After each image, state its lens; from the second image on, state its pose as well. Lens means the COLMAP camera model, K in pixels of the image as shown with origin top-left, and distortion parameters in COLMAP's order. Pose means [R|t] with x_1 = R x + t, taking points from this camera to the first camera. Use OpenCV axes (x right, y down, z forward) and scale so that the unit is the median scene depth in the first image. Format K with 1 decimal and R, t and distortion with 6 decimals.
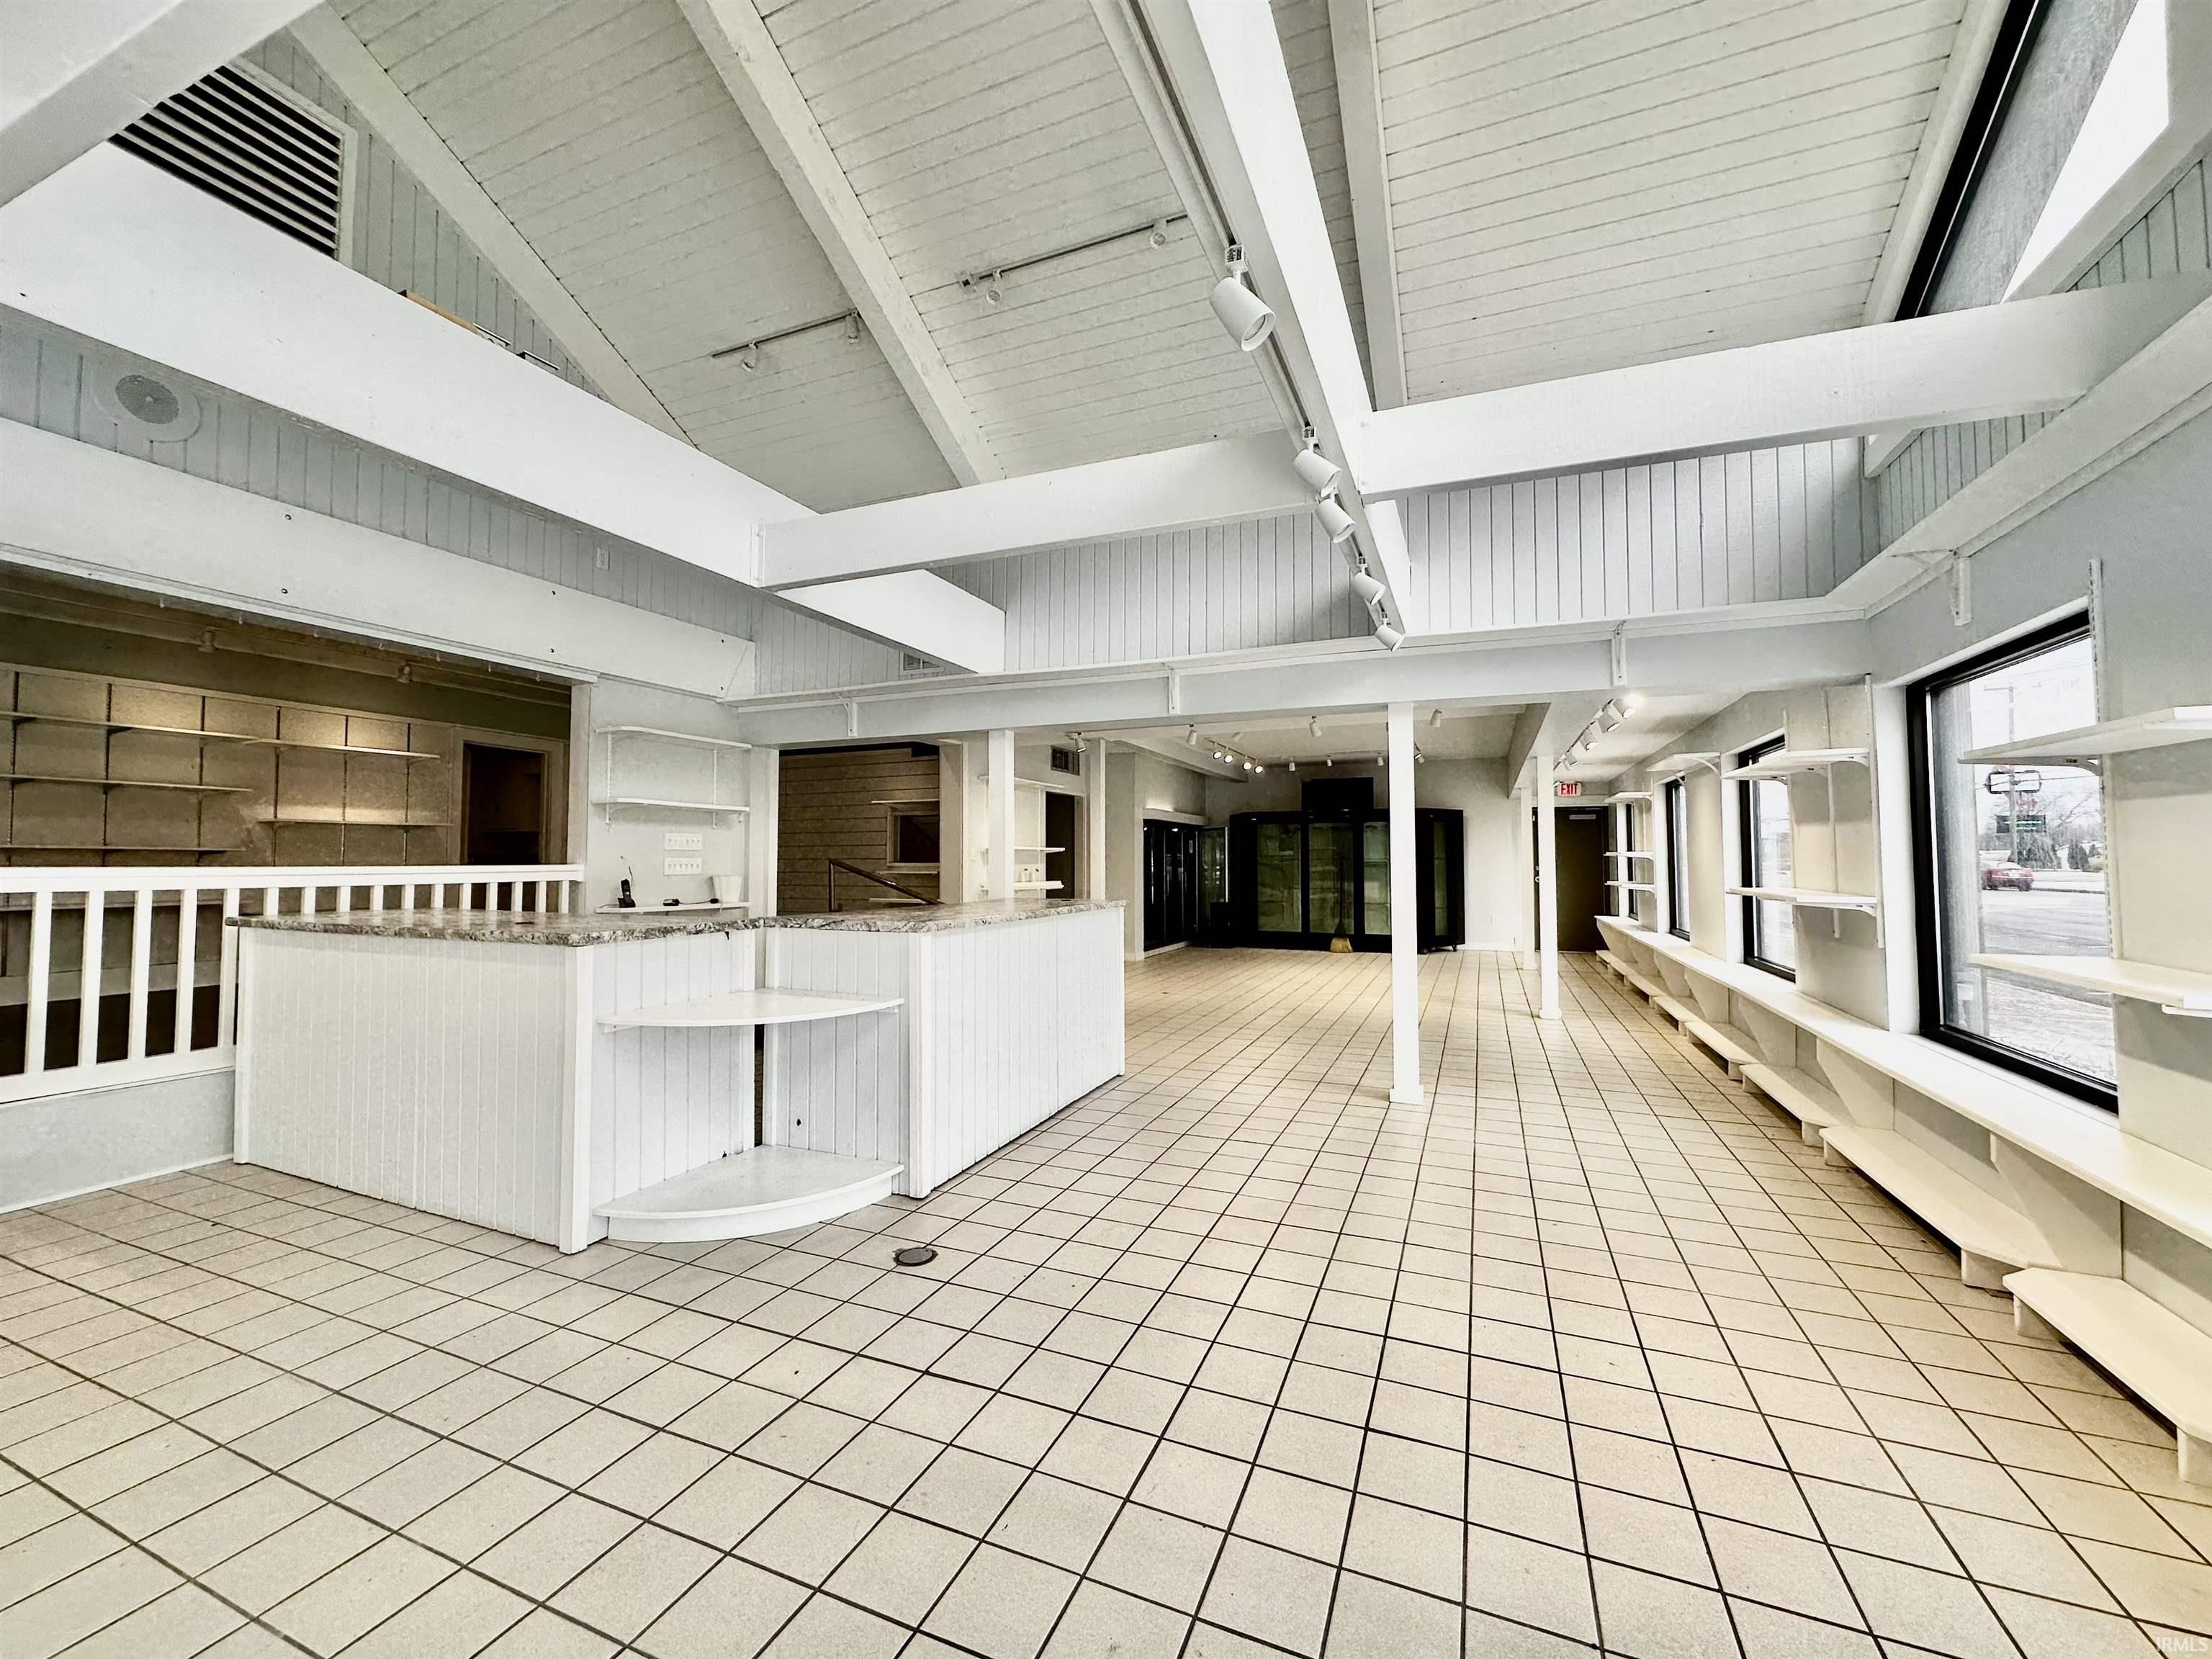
lens RADIAL K [[881.9, 0, 1109.5], [0, 881.9, 832.1], [0, 0, 1]] dist [0.002543, 0.000197]
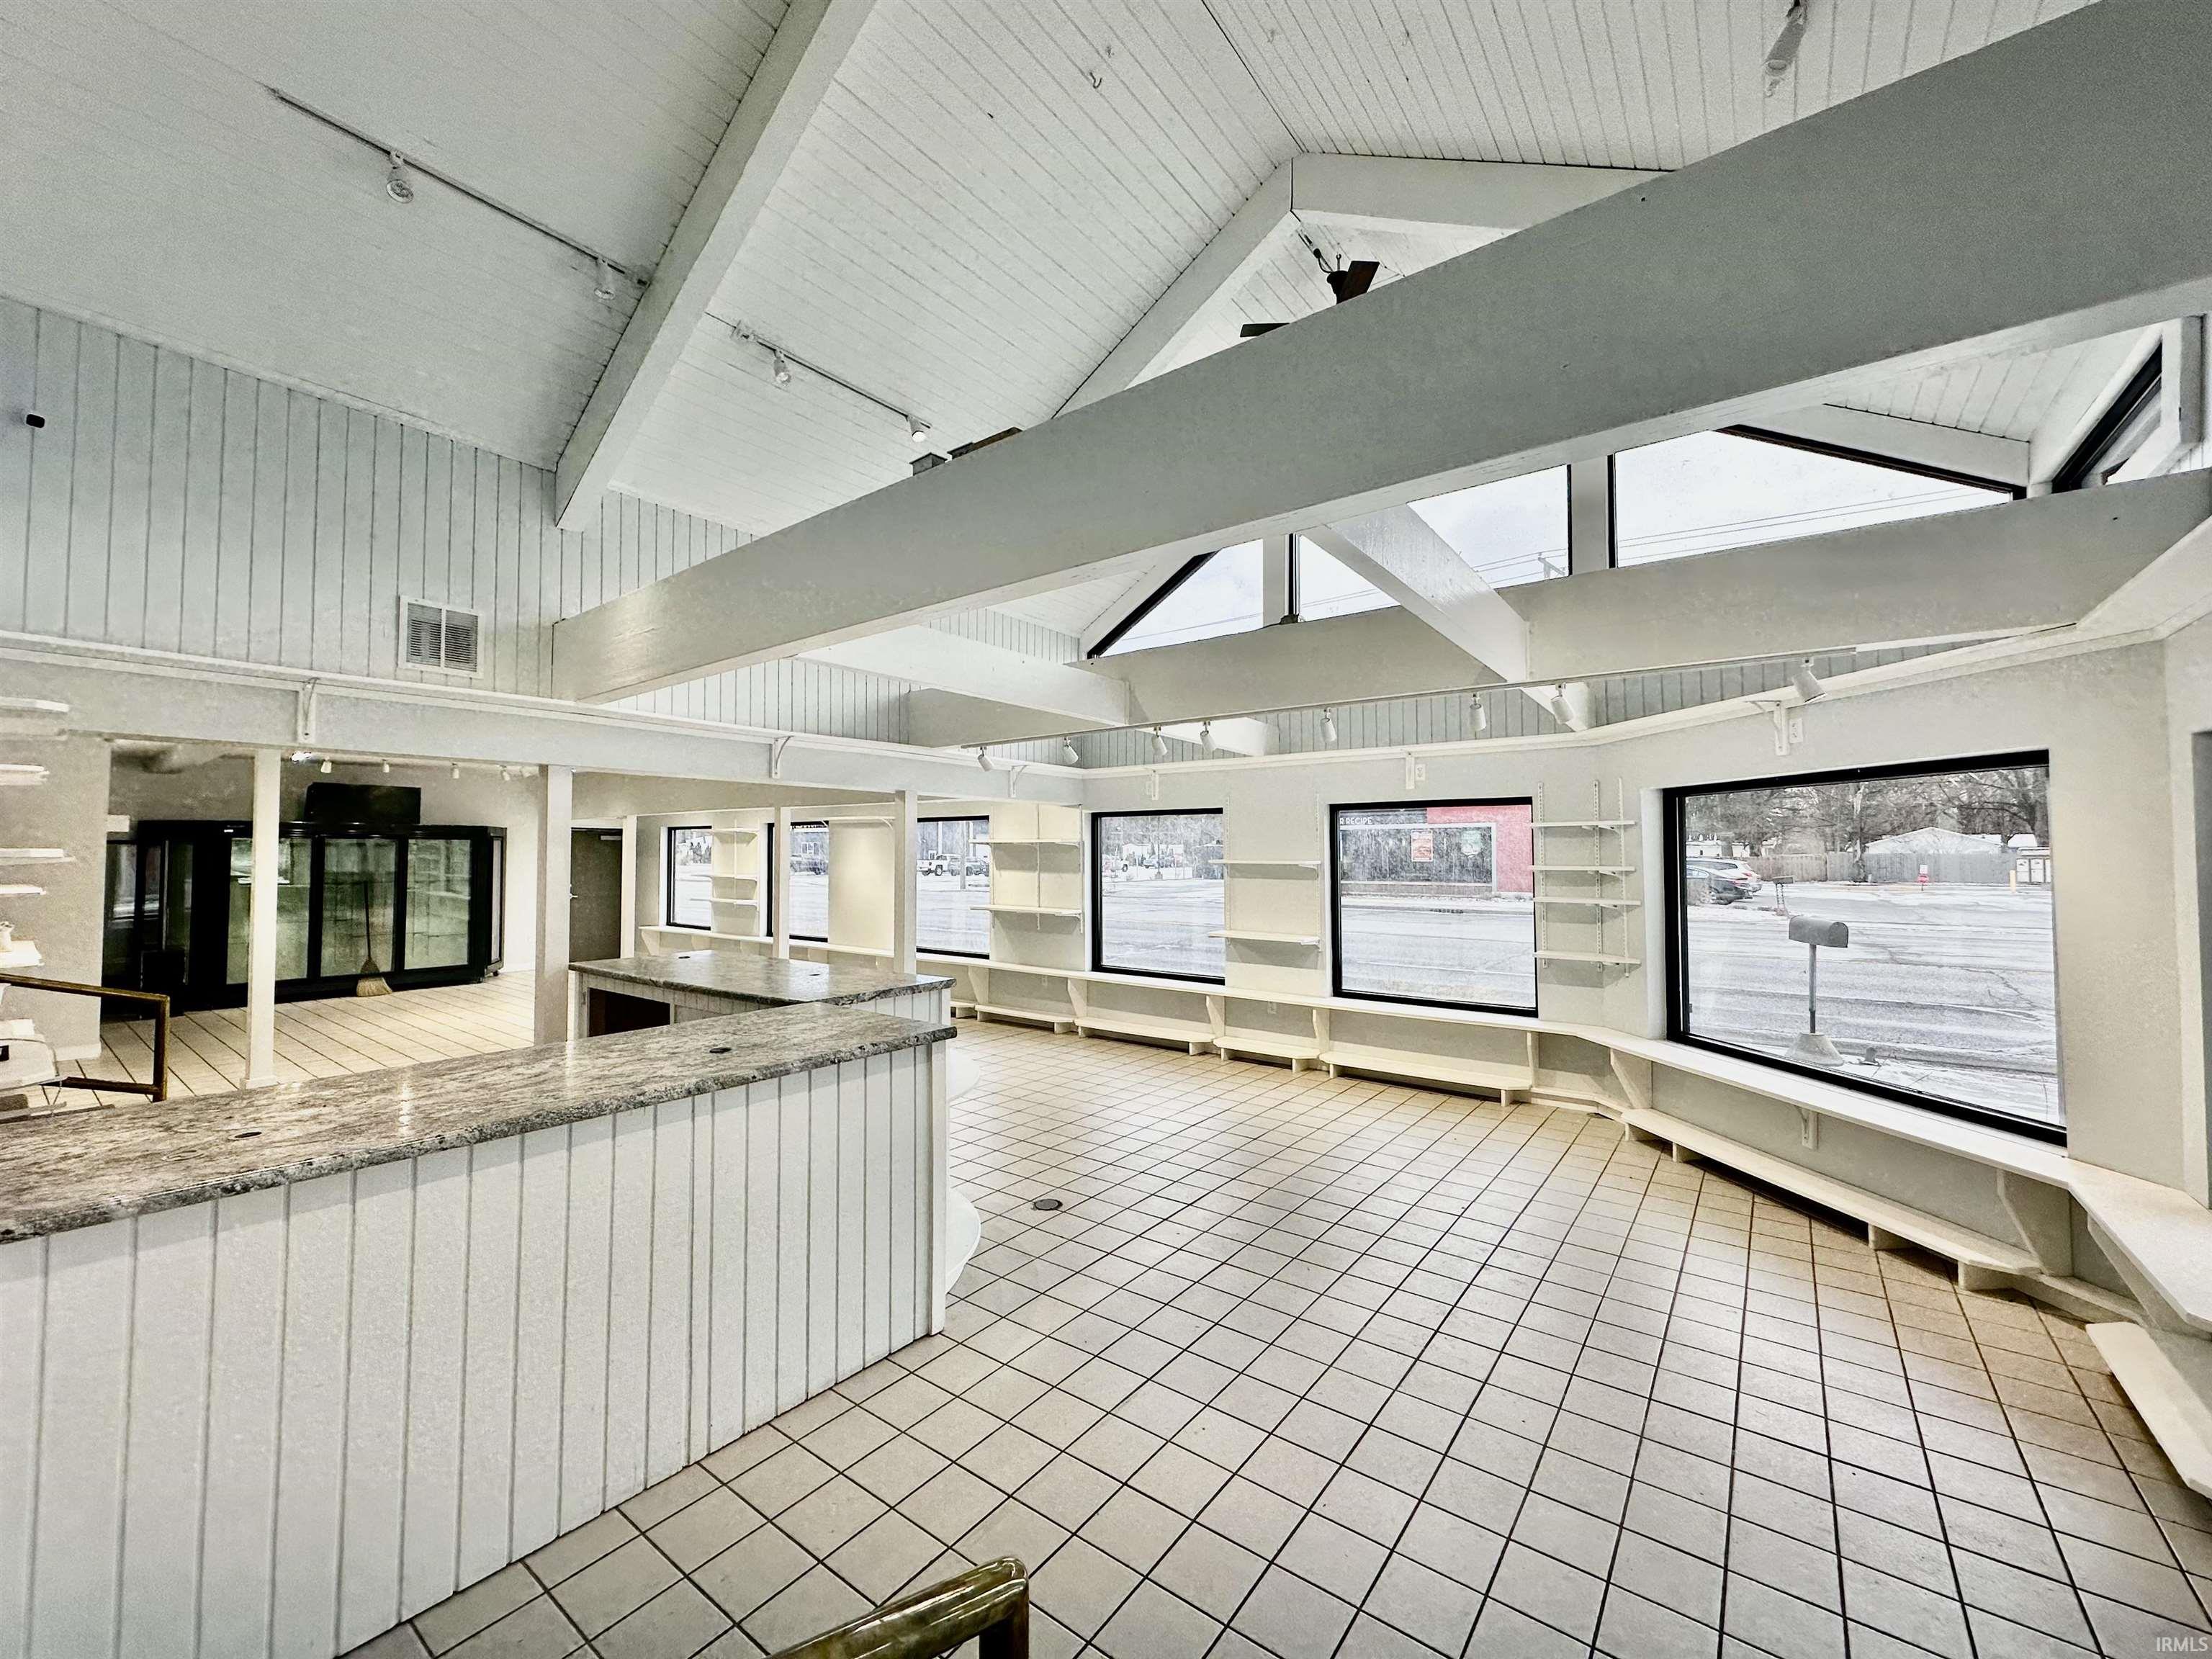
lens RADIAL K [[881.9, 0, 1104.3], [0, 881.9, 820.6], [0, 0, 1]] dist [0.002543, 0.000197]
pose [[0.256567, 0.033084, 0.965960, -1.592199], [-0.028230, 0.999244, -0.026726, -0.108282], [-0.966114, -0.020412, 0.257307, 0.546823]]
